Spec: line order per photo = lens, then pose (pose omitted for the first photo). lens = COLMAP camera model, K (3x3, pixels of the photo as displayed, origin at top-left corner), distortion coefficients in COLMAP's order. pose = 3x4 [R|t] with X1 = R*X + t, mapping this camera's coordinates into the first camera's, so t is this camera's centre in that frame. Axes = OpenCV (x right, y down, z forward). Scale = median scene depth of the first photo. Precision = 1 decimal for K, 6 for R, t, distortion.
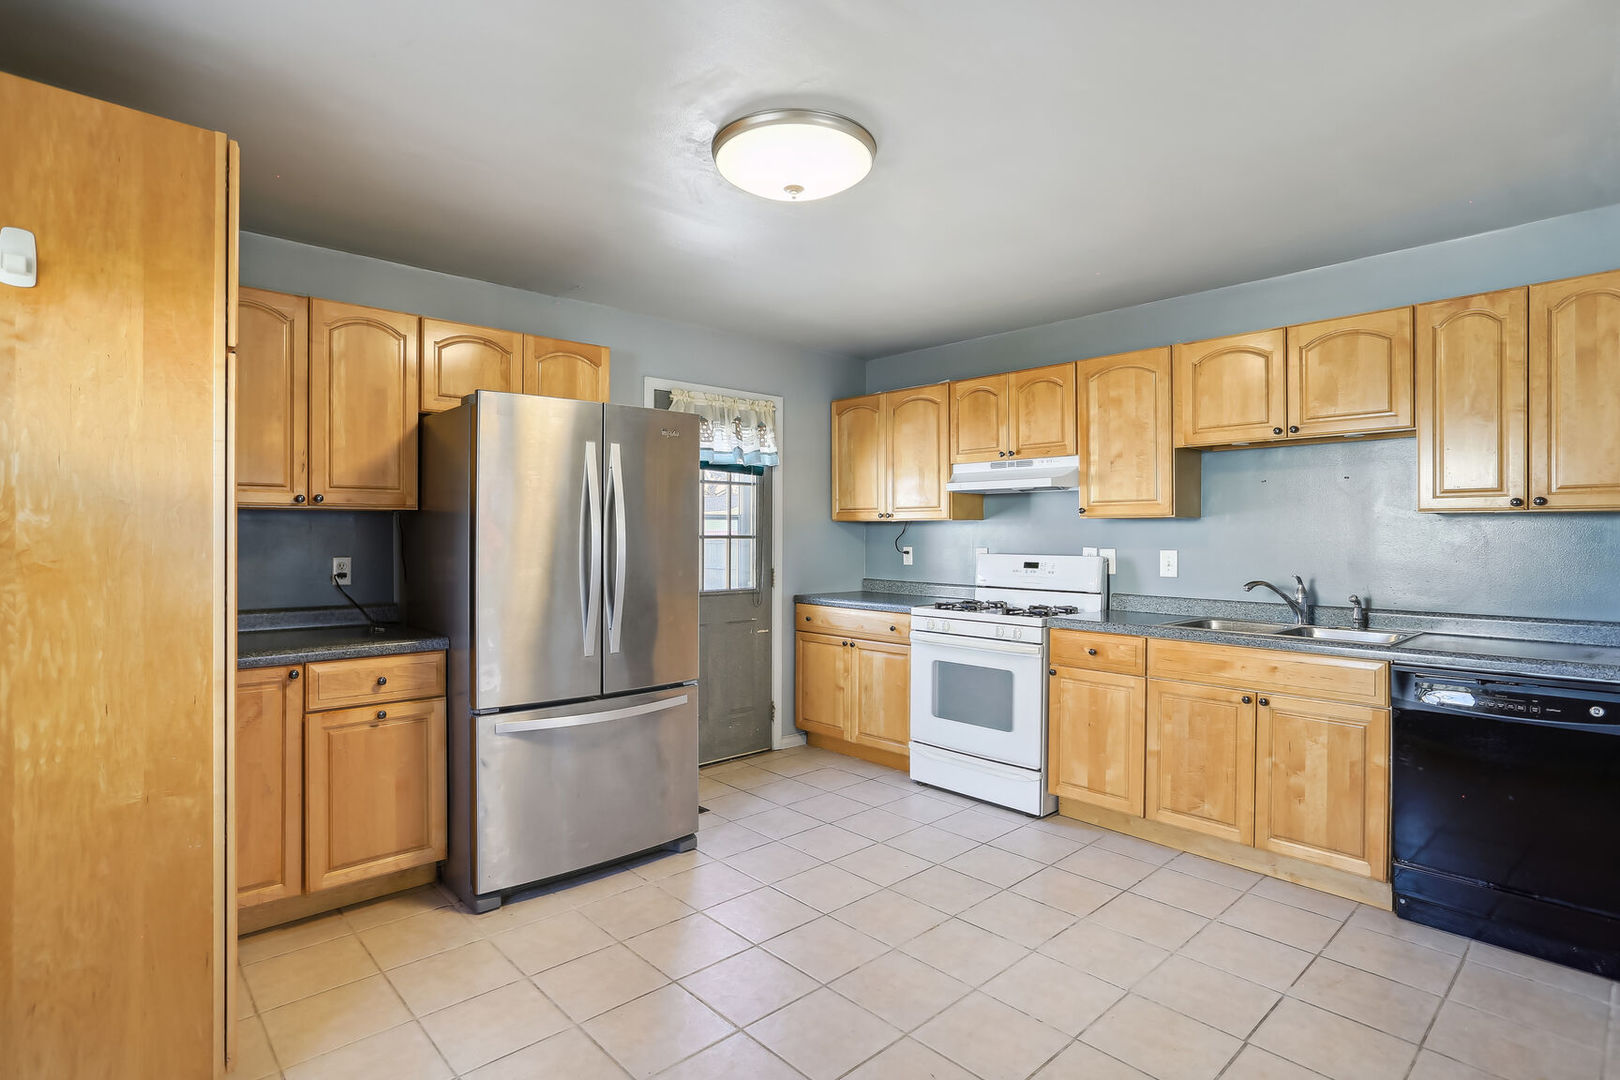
lens RADIAL K [[800.5, 0, 818.0], [0, 800.5, 541.6], [0, 0, 1]] dist [-0.030888, 0.014854]
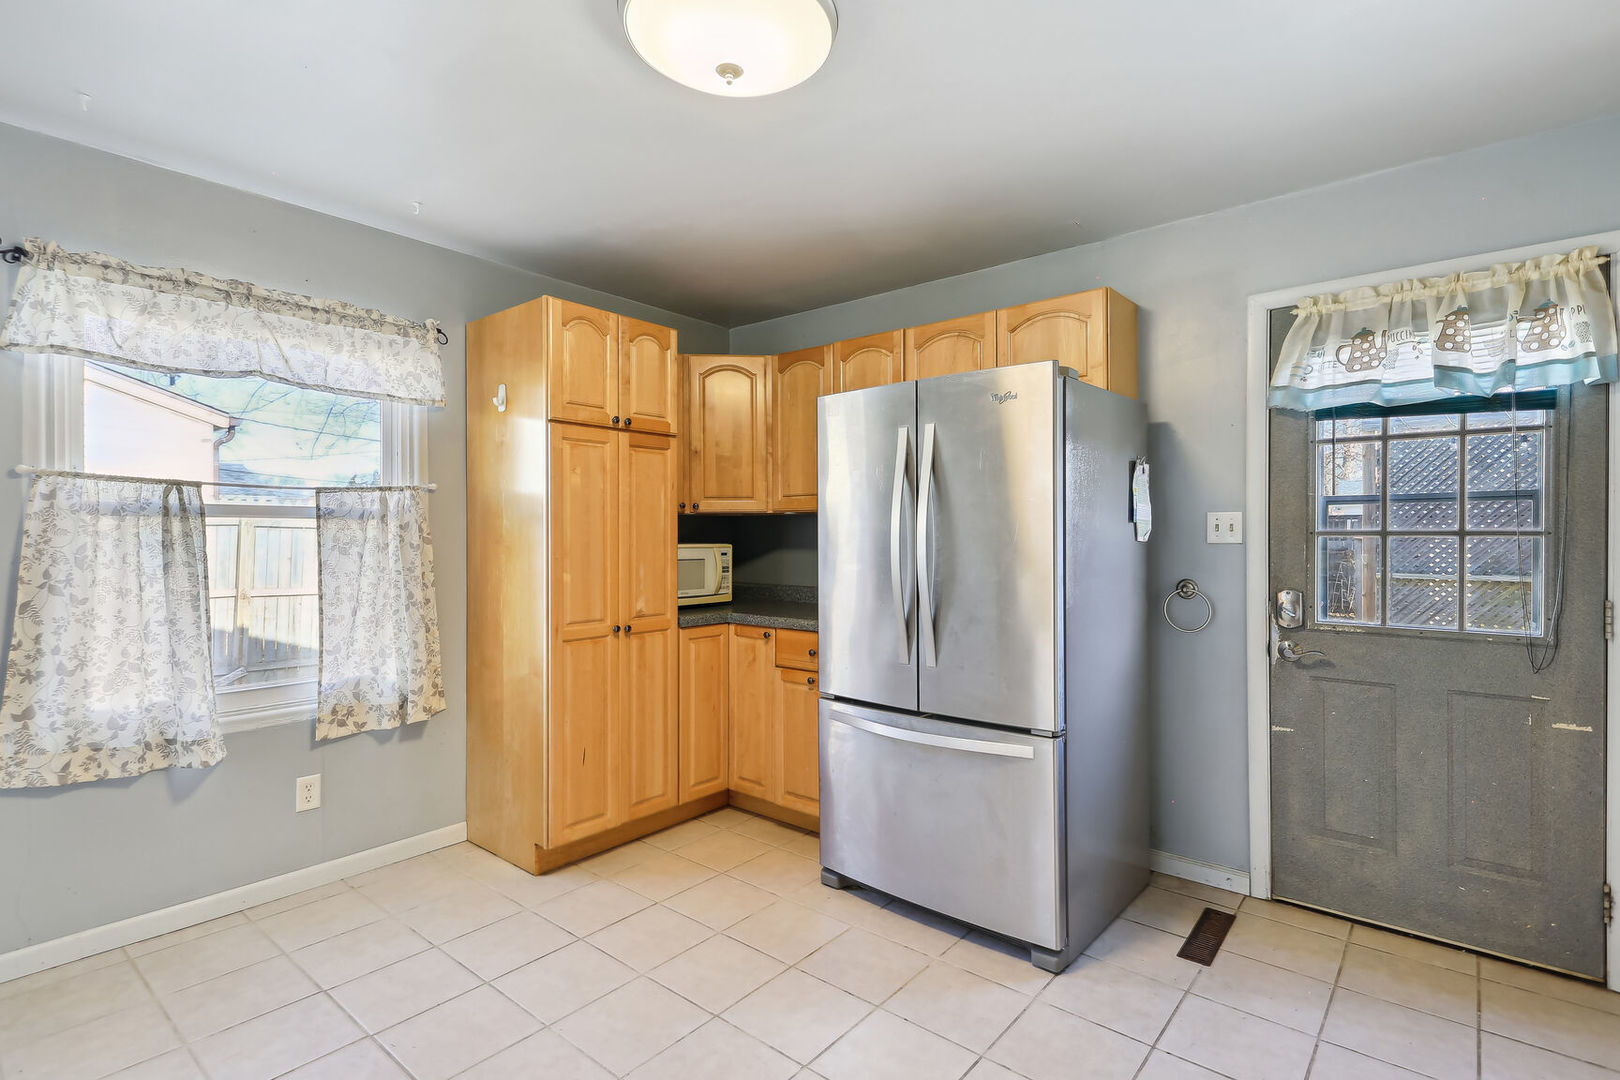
lens RADIAL K [[800.5, 0, 745.9], [0, 800.5, 531.8], [0, 0, 1]] dist [-0.030888, 0.014854]
pose [[0.076679, -0.004031, -0.997048, 0.539755], [-0.009786, 0.999941, -0.004795, 0.000693], [0.997008, 0.010125, 0.076635, 0.682314]]
